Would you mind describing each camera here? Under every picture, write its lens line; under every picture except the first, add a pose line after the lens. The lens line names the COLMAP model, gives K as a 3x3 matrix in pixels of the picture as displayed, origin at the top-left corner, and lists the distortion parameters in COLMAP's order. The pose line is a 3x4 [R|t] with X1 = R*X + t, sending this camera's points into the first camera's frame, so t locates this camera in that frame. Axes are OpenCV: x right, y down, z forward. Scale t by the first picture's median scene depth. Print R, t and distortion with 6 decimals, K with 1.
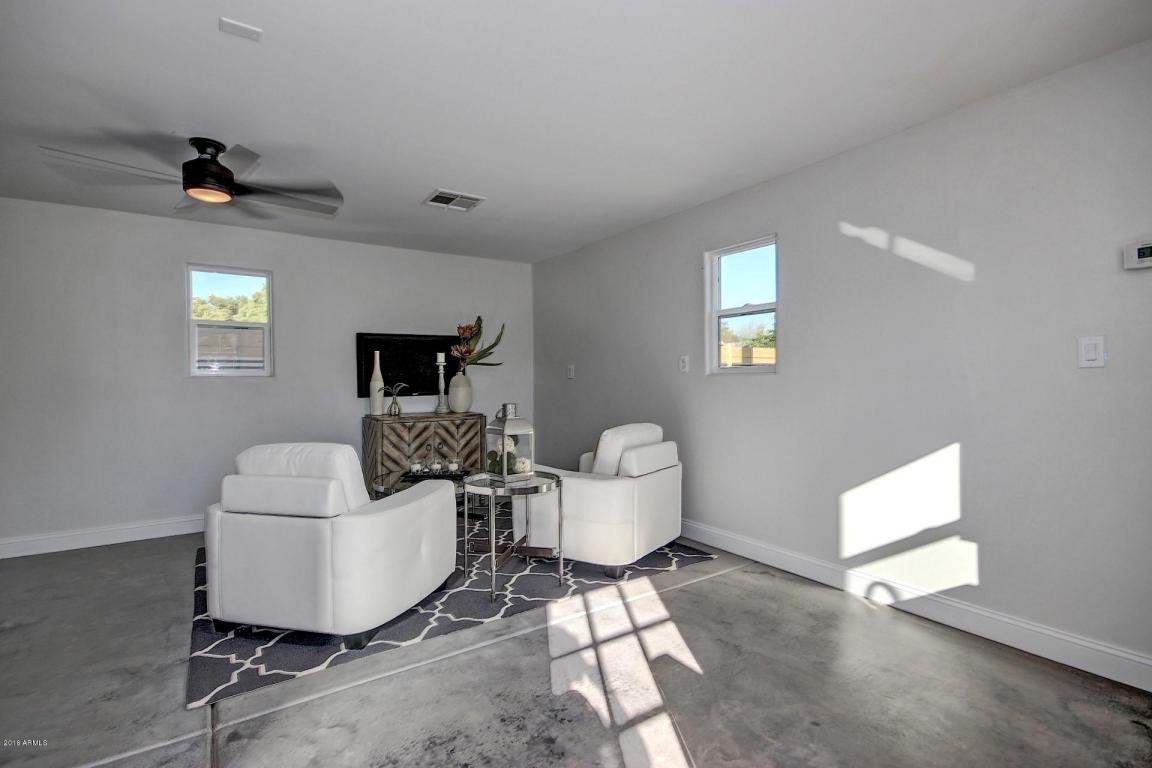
lens RADIAL K [[538.3, 0, 544.3], [0, 538.3, 383.1], [0, 0, 1]] dist [0.028417, -0.012481]
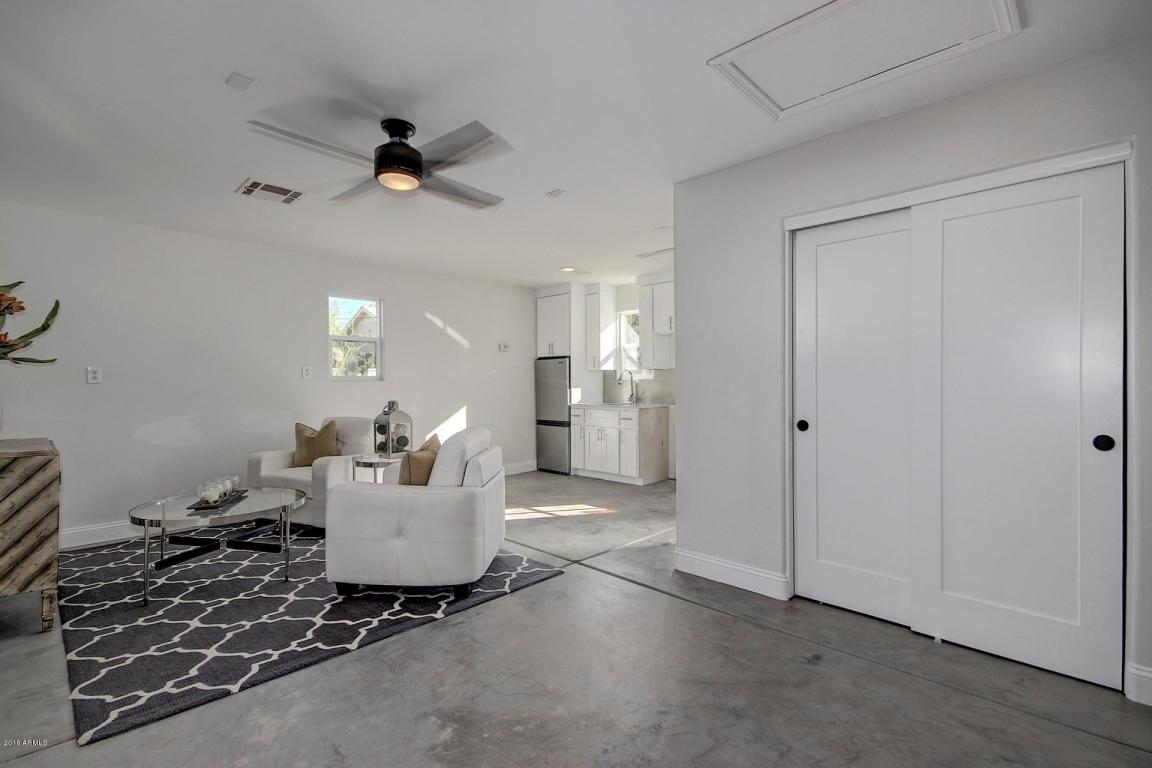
lens RADIAL K [[526.3, 0, 569.9], [0, 526.3, 383.4], [0, 0, 1]] dist [0.001749, -0.004122]
pose [[-0.233418, 0.012999, 0.972290, -1.220503], [0.014093, 0.999851, -0.009984, 0.012374], [-0.972274, 0.011372, -0.233566, 0.734424]]
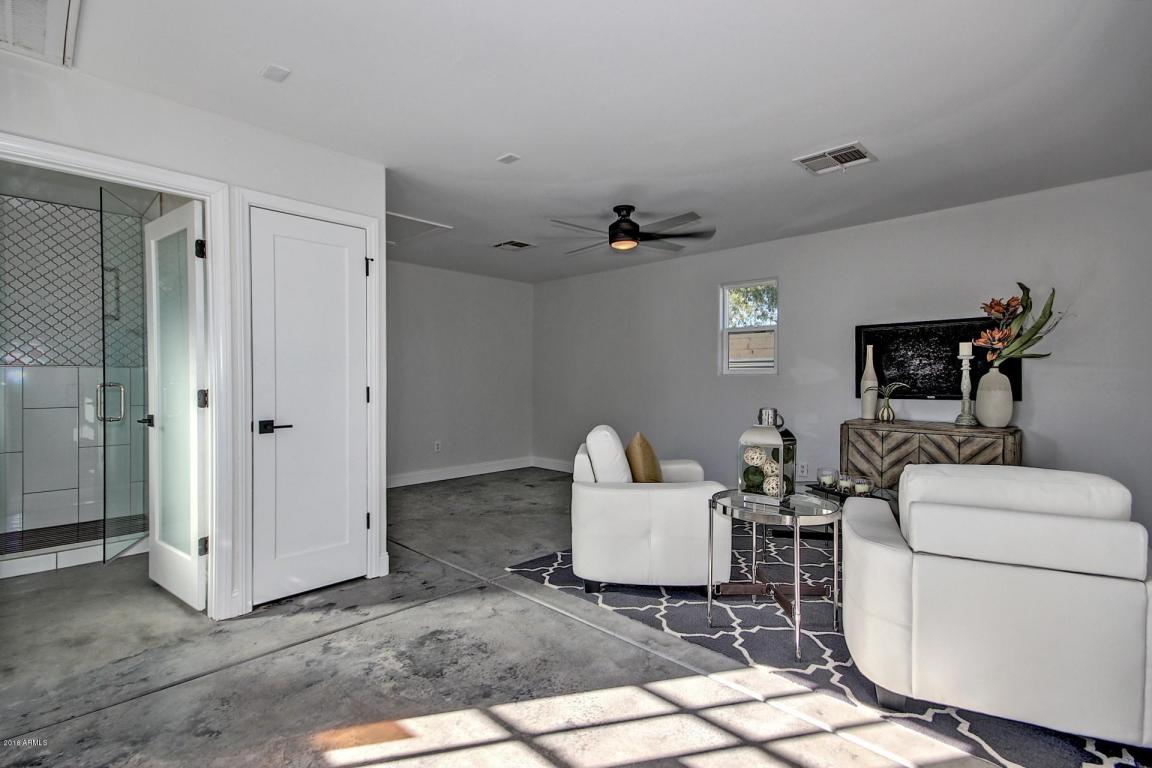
lens RADIAL K [[534.0, 0, 569.0], [0, 534.0, 383.7], [0, 0, 1]] dist [0.016816, -0.011562]
pose [[0.233913, 0.019533, -0.972061, 0.539896], [-0.013984, 0.999762, 0.016725, -0.006685], [0.972157, 0.009681, 0.234130, 0.429893]]
